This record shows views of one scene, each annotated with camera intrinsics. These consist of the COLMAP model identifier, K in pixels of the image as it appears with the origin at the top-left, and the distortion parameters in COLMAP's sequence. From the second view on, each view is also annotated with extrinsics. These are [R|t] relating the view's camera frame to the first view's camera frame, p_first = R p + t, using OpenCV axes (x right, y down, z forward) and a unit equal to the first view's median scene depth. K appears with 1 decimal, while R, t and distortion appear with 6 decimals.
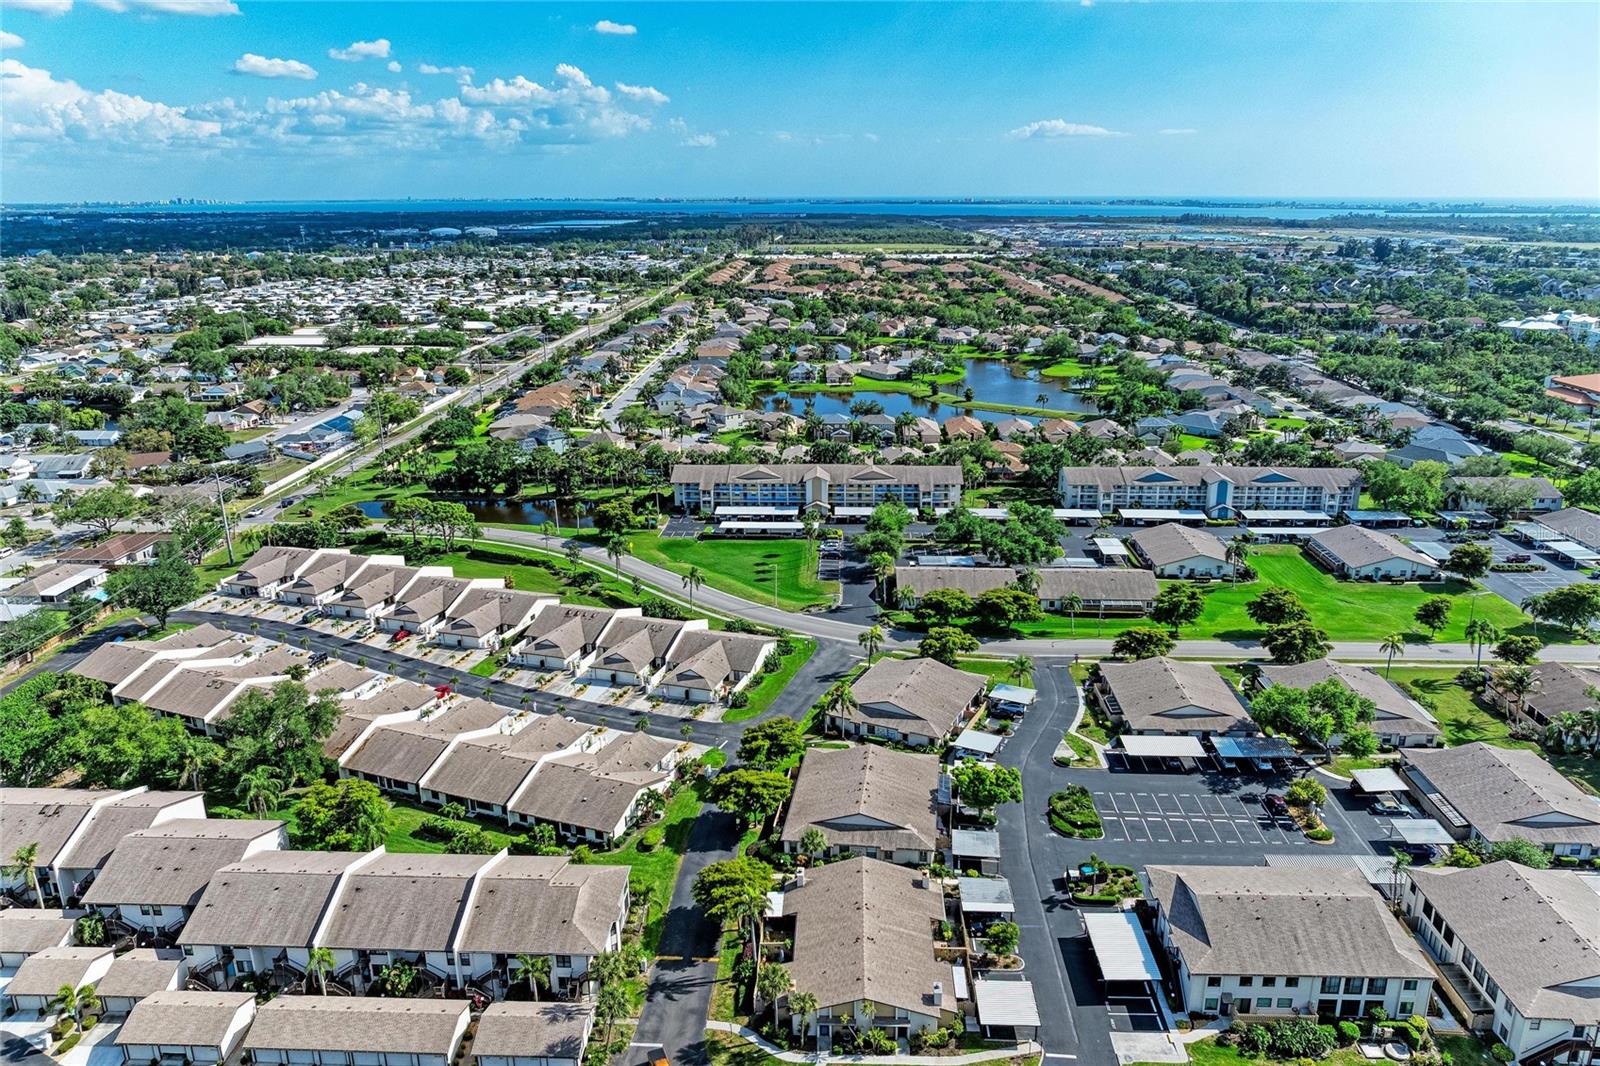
lens RADIAL K [[1134.9, 0, 806.8], [0, 1134.9, 527.6], [0, 0, 1]] dist [-0.030820, 0.003999]
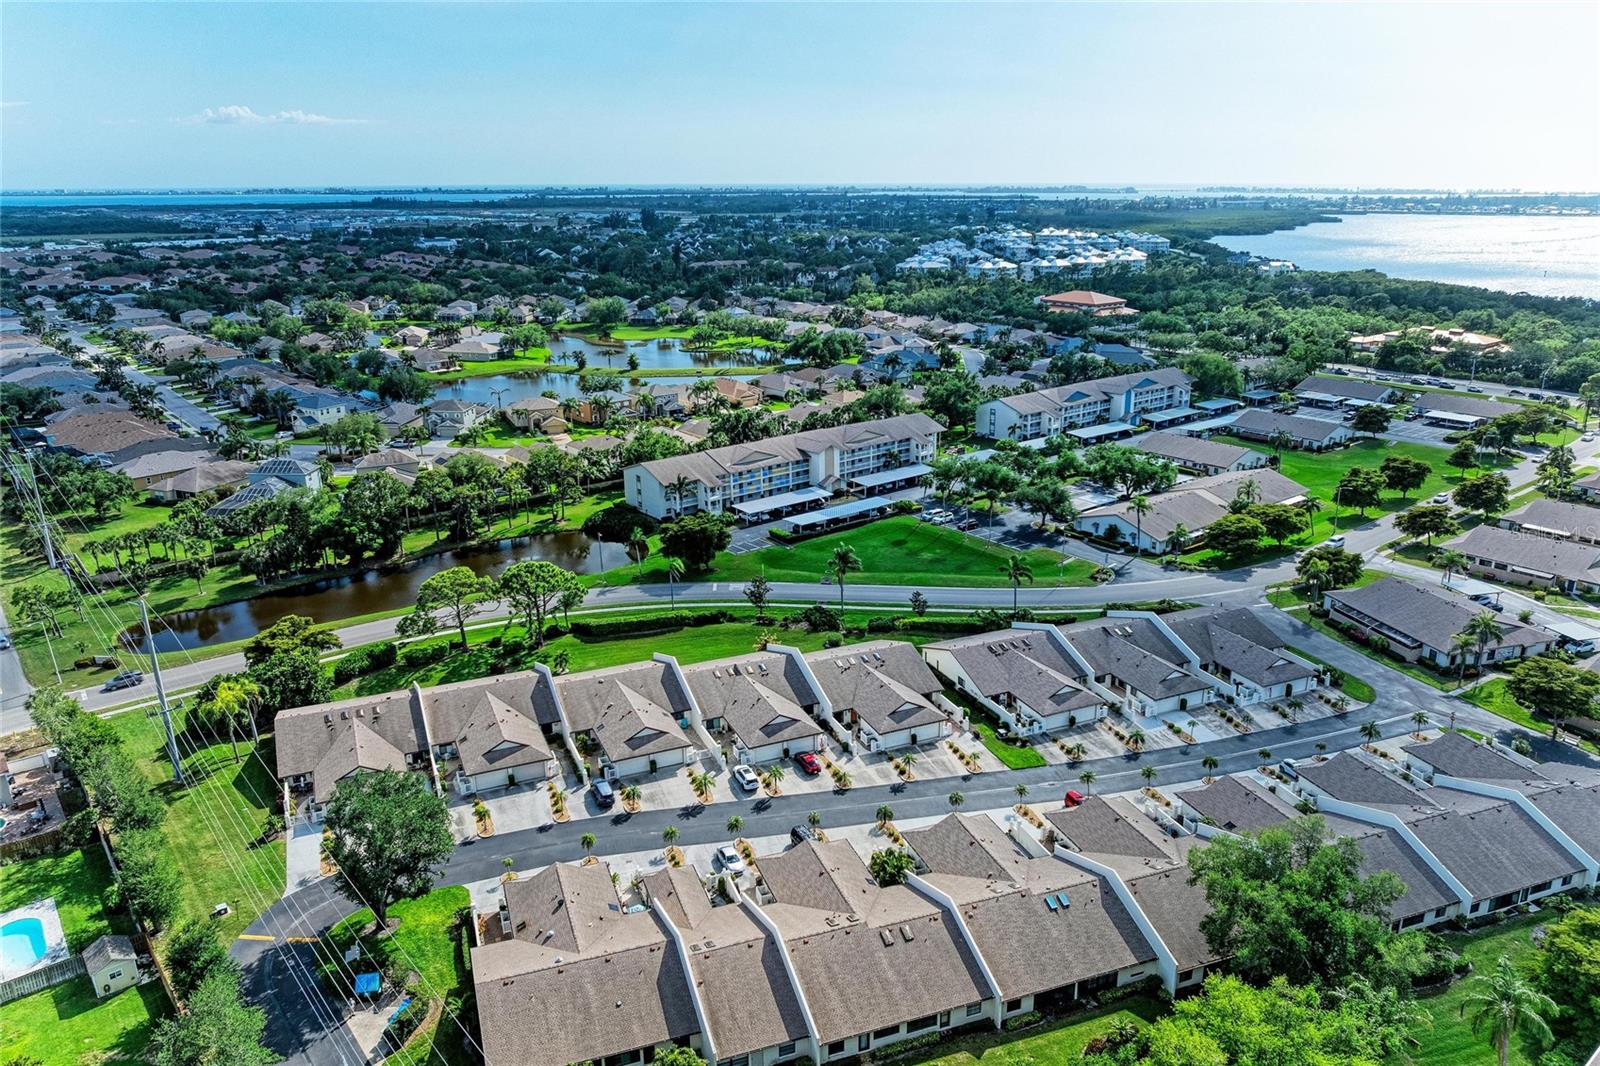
lens RADIAL K [[1134.9, 0, 805.5], [0, 1134.9, 529.7], [0, 0, 1]] dist [-0.030820, 0.003999]
pose [[0.749701, -0.195172, 0.632342, -0.522081], [0.189324, 0.978839, 0.077657, -0.052394], [-0.634118, 0.061498, 0.770787, 0.389544]]
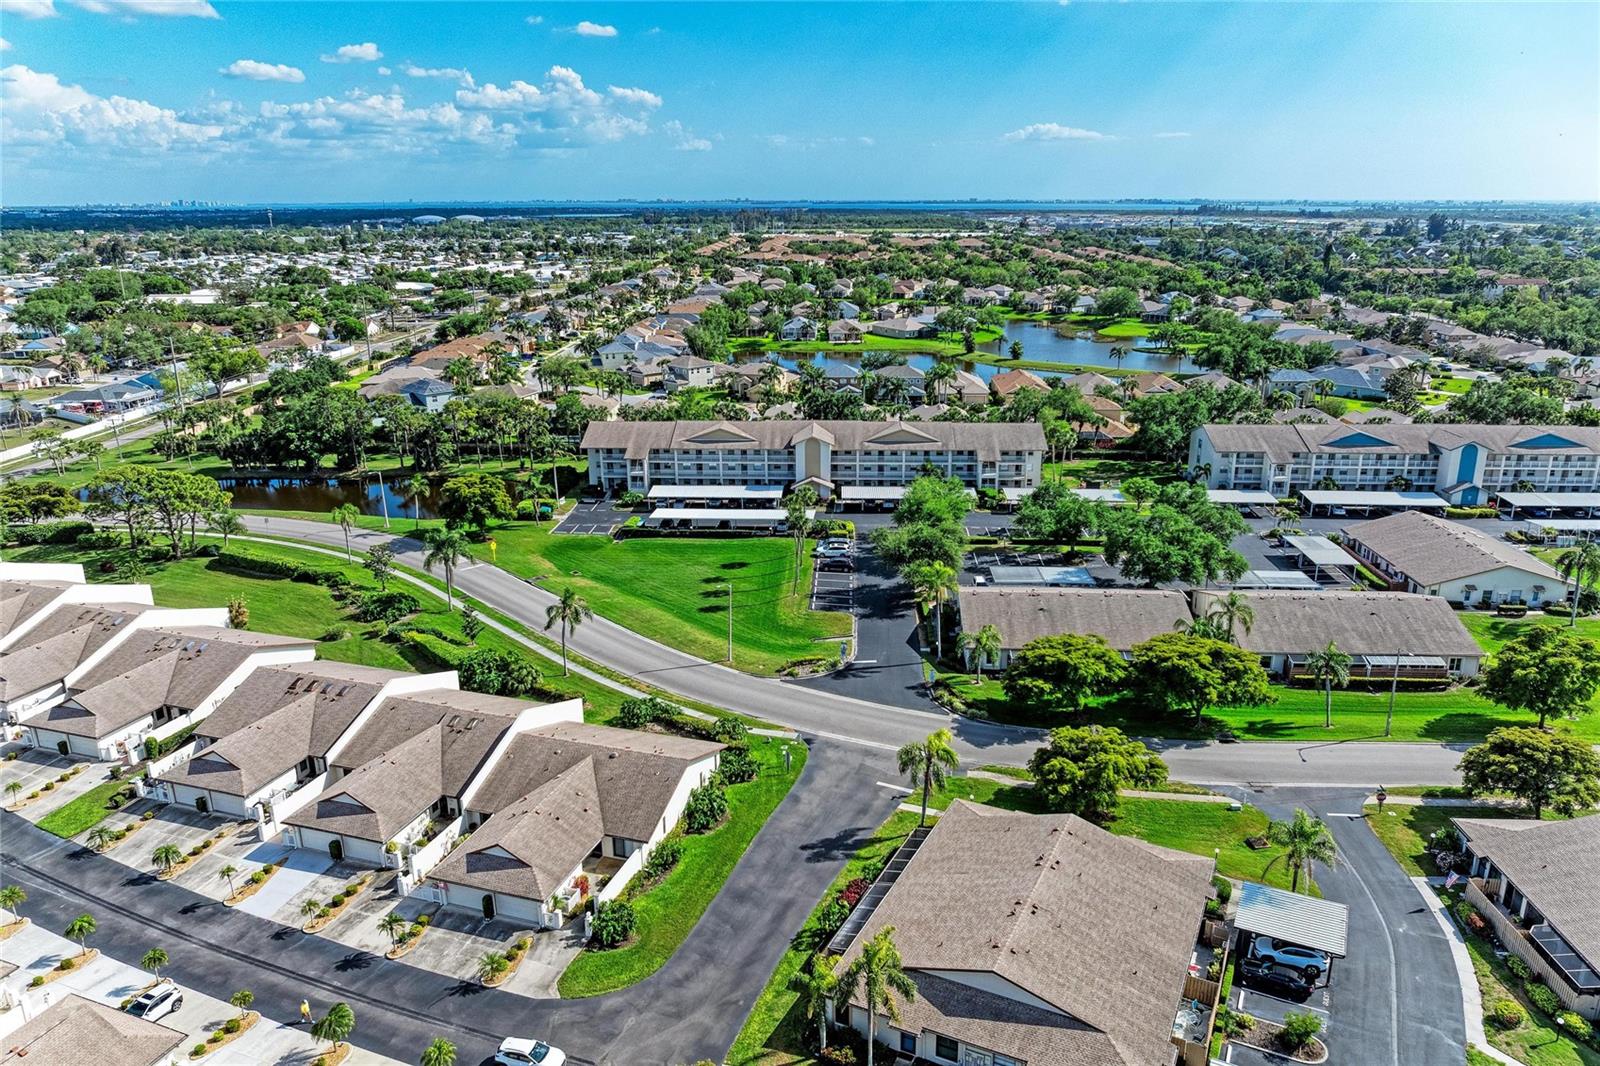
lens RADIAL K [[1134.9, 0, 797.5], [0, 1134.9, 528.3], [0, 0, 1]] dist [-0.030820, 0.003999]
pose [[0.999947, 0.001720, -0.010197, 0.006932], [-0.001755, 0.999992, -0.003458, 0.007002], [0.010191, 0.003476, 0.999942, 0.376166]]
